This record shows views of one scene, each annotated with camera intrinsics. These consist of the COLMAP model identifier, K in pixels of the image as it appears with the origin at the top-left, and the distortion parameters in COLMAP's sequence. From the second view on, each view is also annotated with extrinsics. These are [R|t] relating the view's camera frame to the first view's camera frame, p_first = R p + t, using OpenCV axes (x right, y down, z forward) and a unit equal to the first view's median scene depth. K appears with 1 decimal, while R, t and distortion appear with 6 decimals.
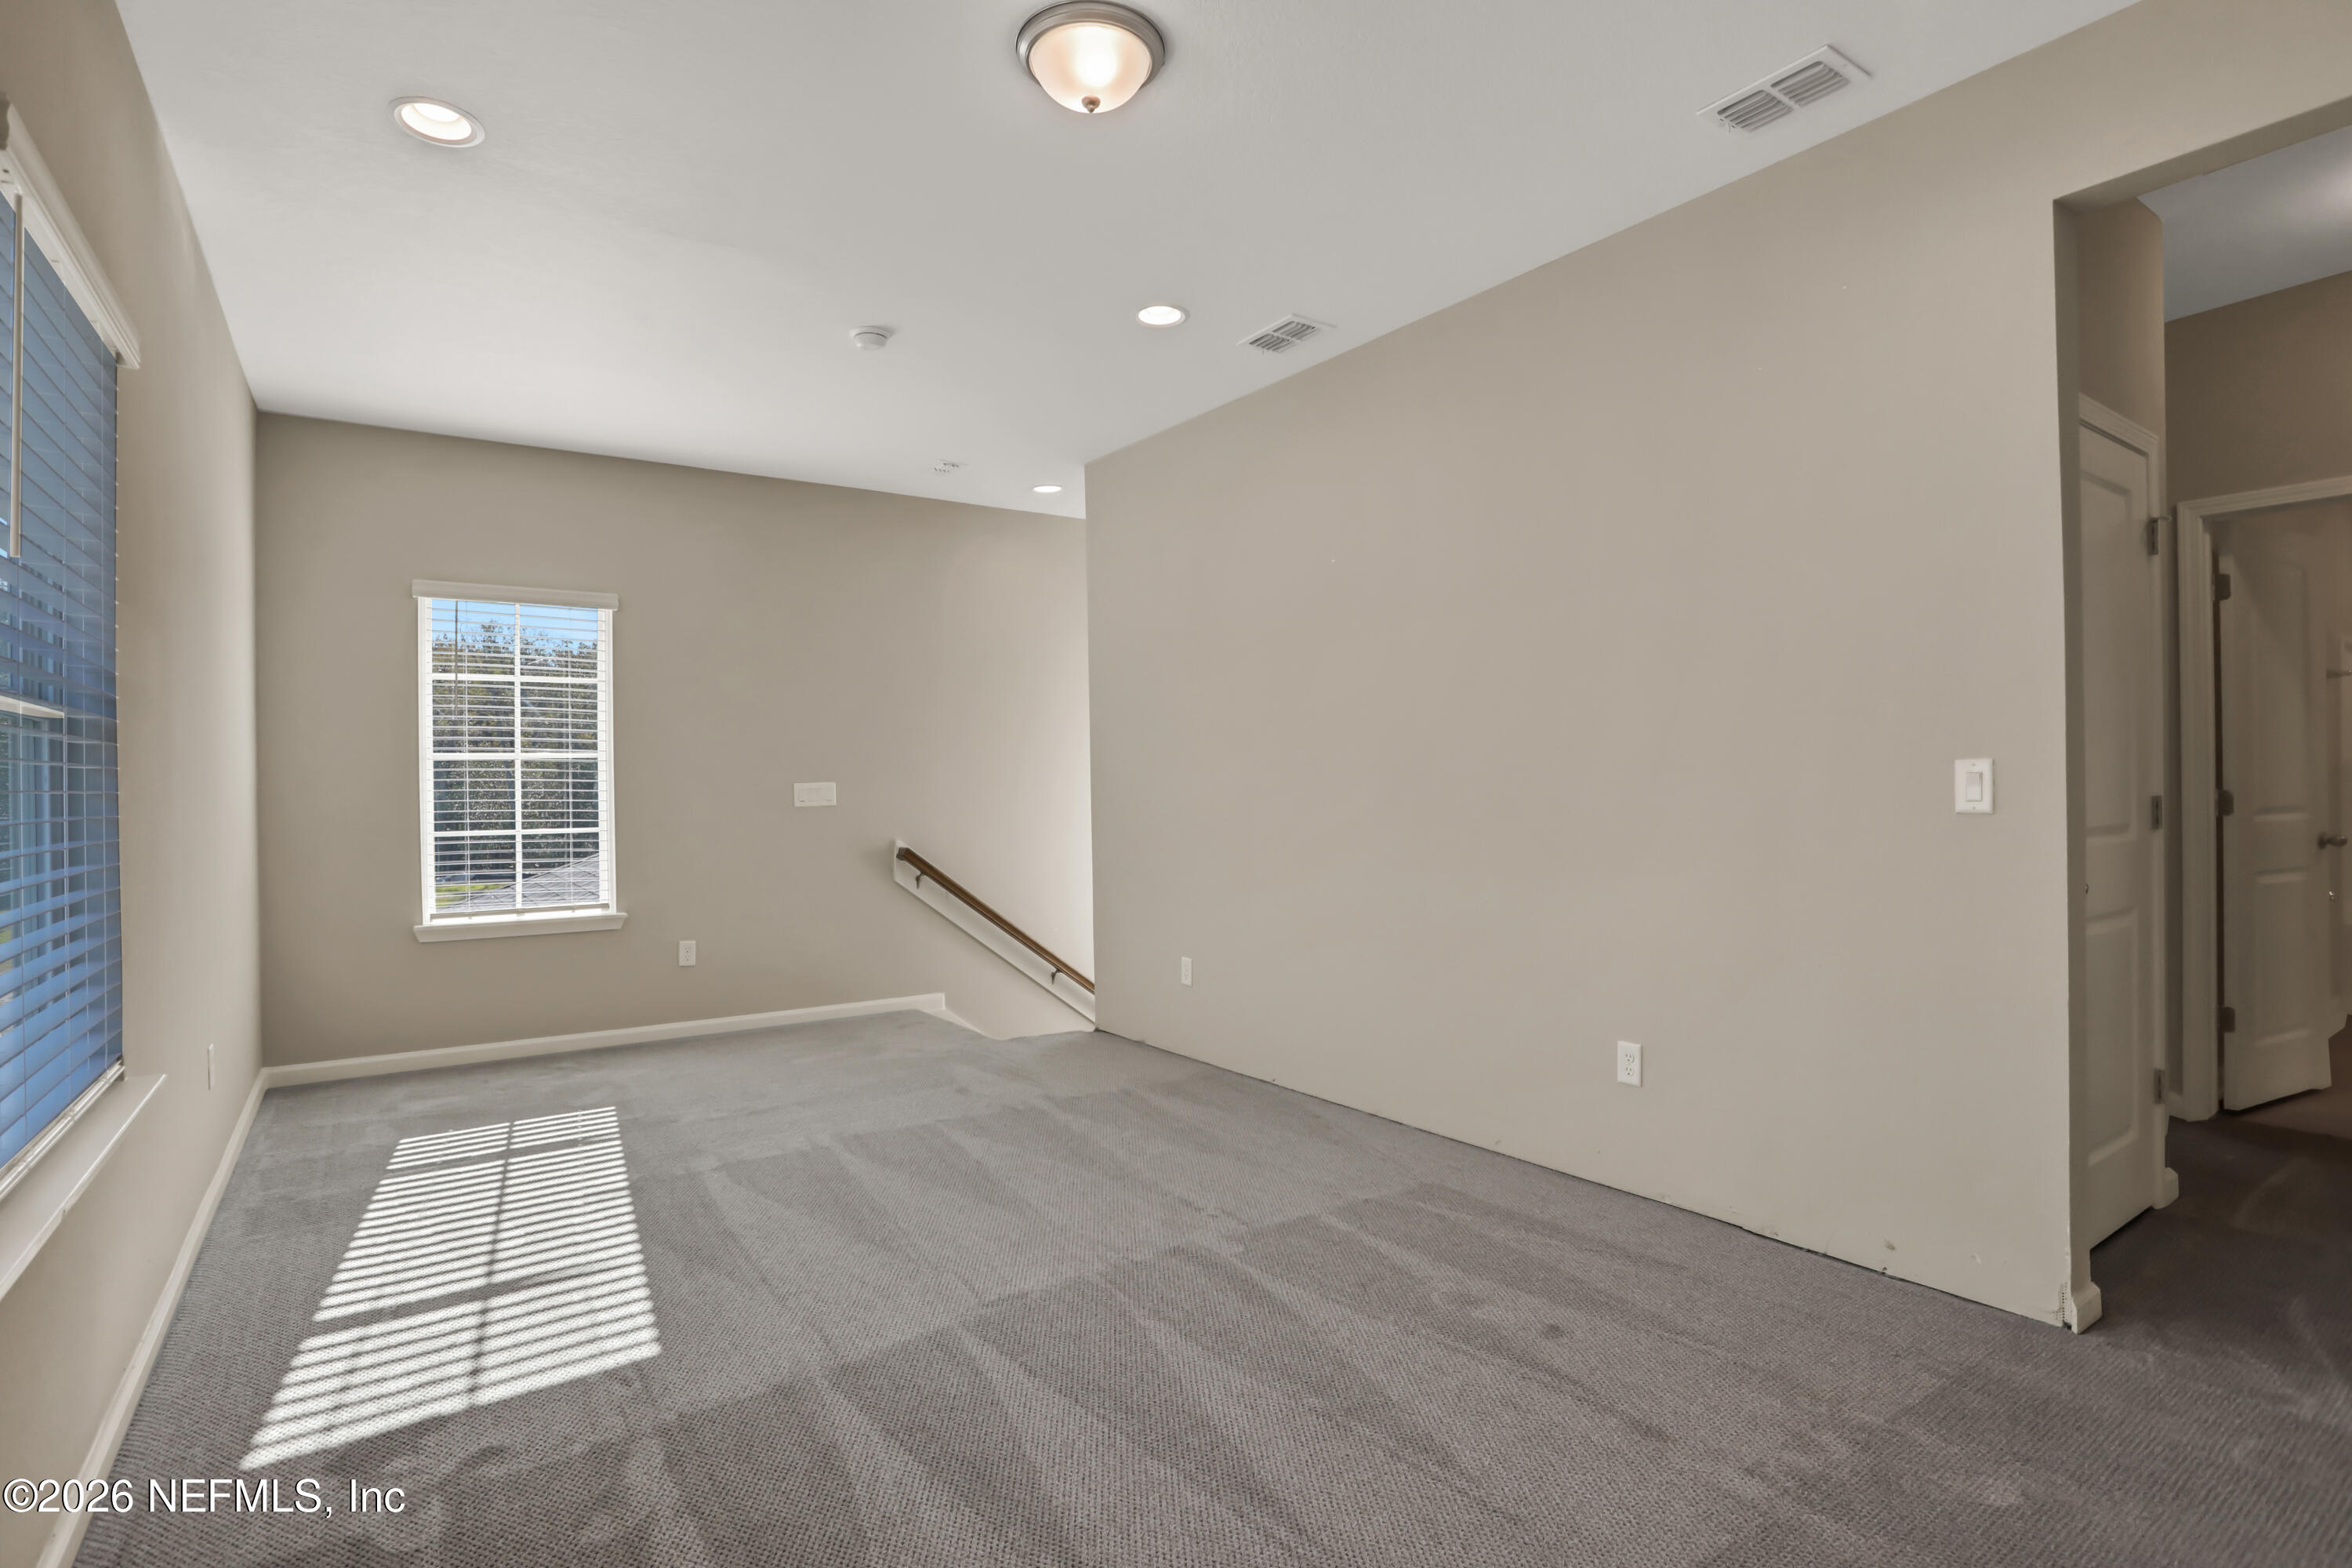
lens RADIAL K [[1147.2, 0, 1177.4], [0, 1147.2, 792.7], [0, 0, 1]] dist [-0.000147, -0.000072]
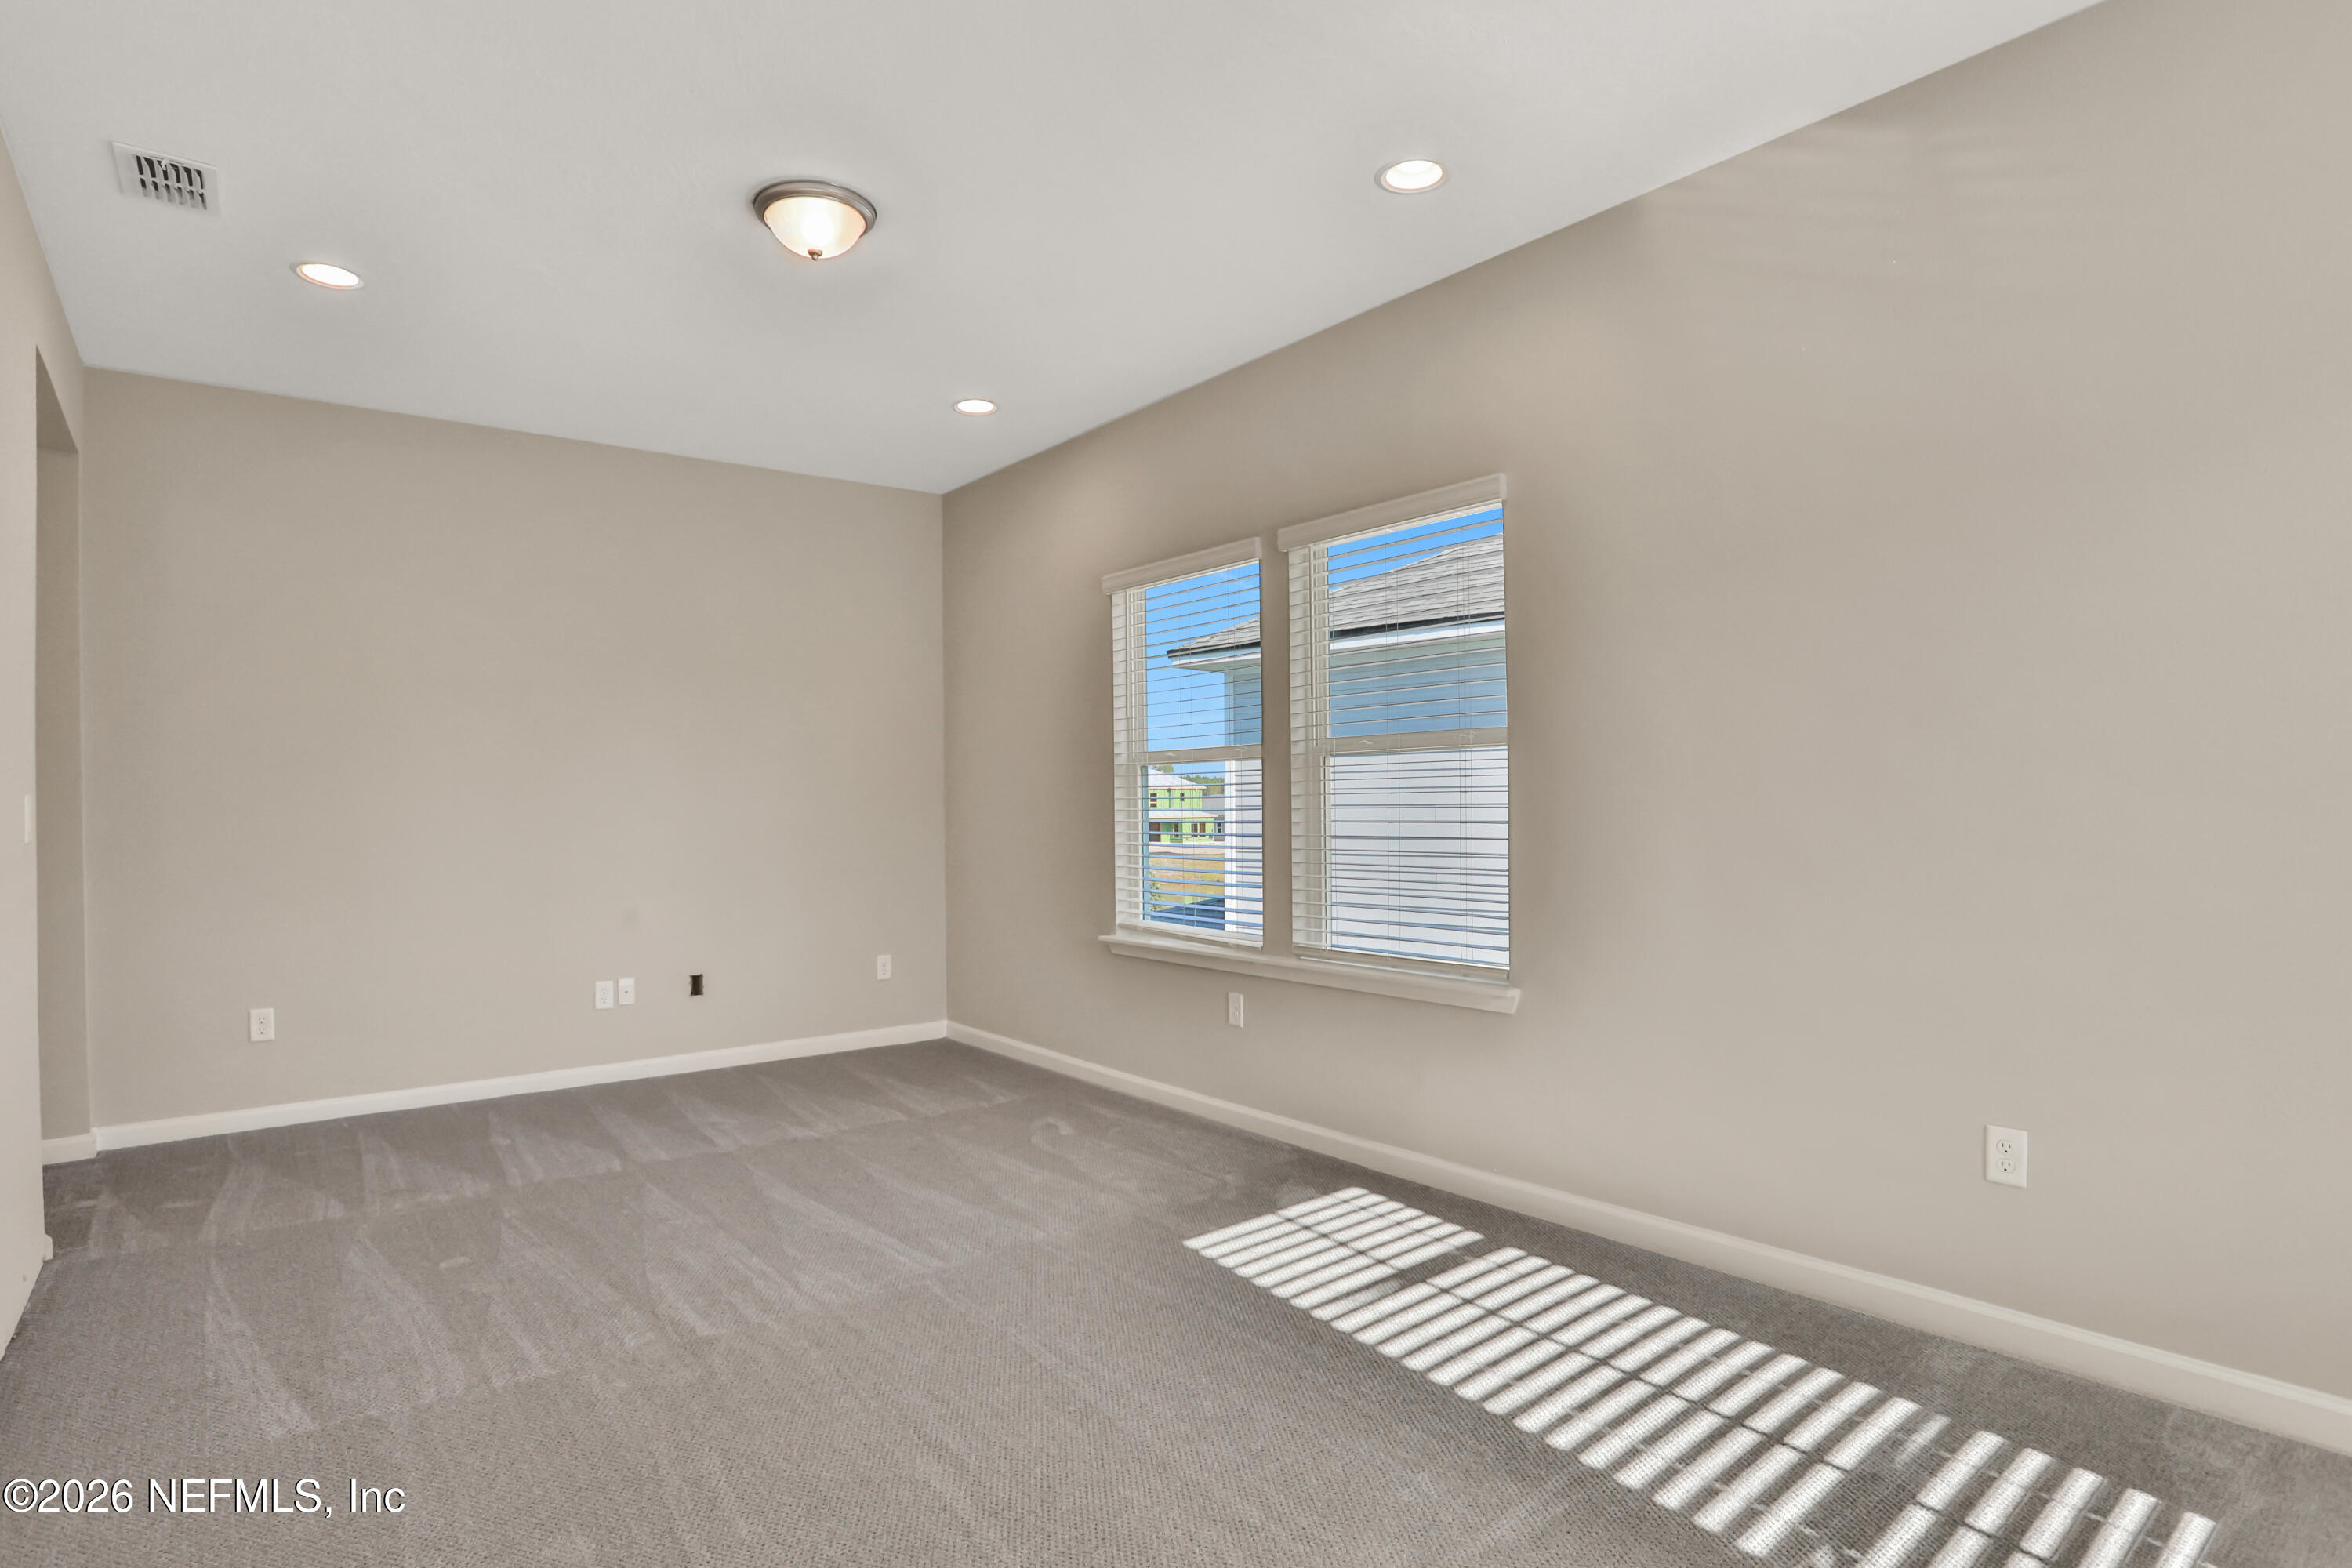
lens RADIAL K [[1147.2, 0, 1177.4], [0, 1147.2, 792.7], [0, 0, 1]] dist [-0.000147, -0.000072]
pose [[-0.996702, 0.013400, -0.080039, -0.313762], [0.013647, 0.999904, -0.002536, 0.003286], [0.079997, -0.003620, -0.996789, 1.989674]]
